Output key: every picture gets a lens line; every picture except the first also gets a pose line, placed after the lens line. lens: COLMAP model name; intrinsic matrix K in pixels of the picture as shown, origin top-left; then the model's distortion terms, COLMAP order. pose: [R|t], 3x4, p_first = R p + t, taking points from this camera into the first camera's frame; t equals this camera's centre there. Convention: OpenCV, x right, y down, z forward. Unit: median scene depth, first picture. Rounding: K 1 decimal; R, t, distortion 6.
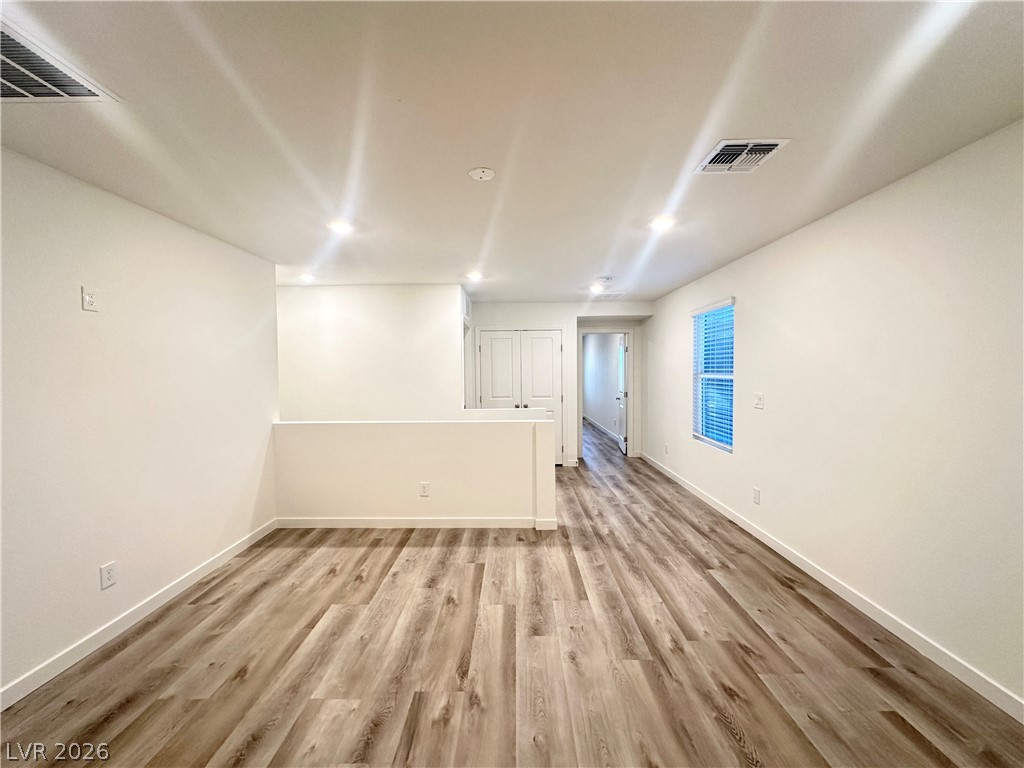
lens RADIAL K [[411.3, 0, 512.1], [0, 411.3, 379.1], [0, 0, 1]] dist [0.002838, 0.000151]
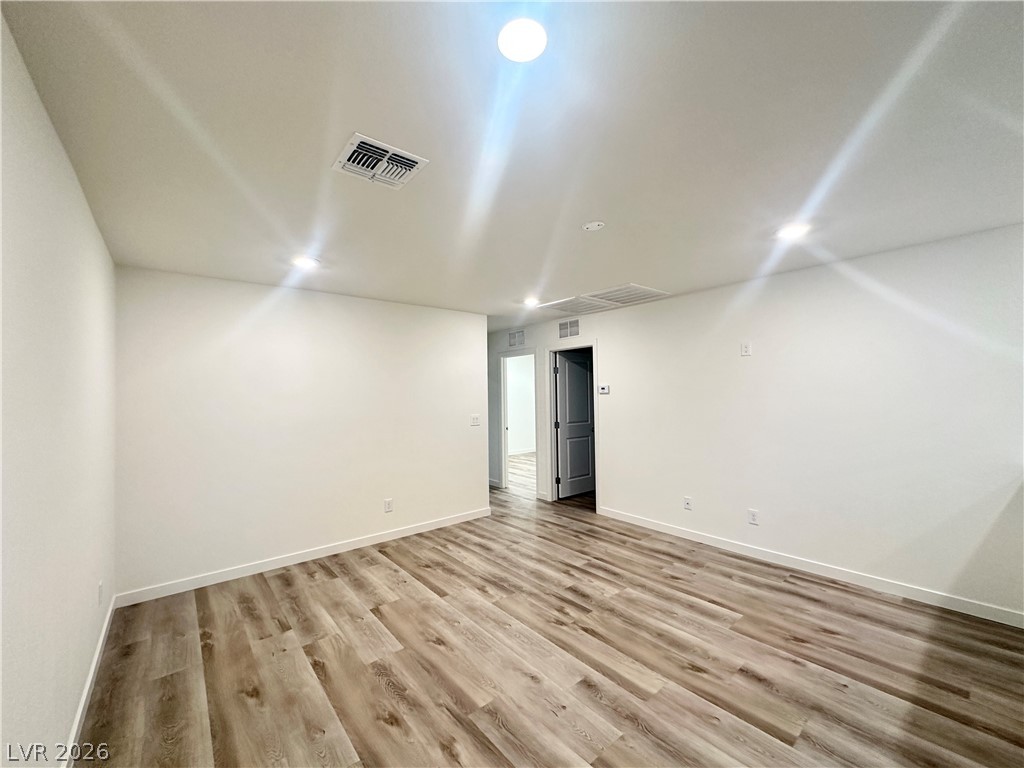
lens RADIAL K [[411.3, 0, 514.3], [0, 411.3, 389.3], [0, 0, 1]] dist [0.002838, 0.000151]
pose [[-0.762204, 0.014674, -0.647170, 0.794358], [0.010150, 0.999891, 0.010717, -0.055959], [0.647257, 0.001600, -0.762270, 1.653978]]
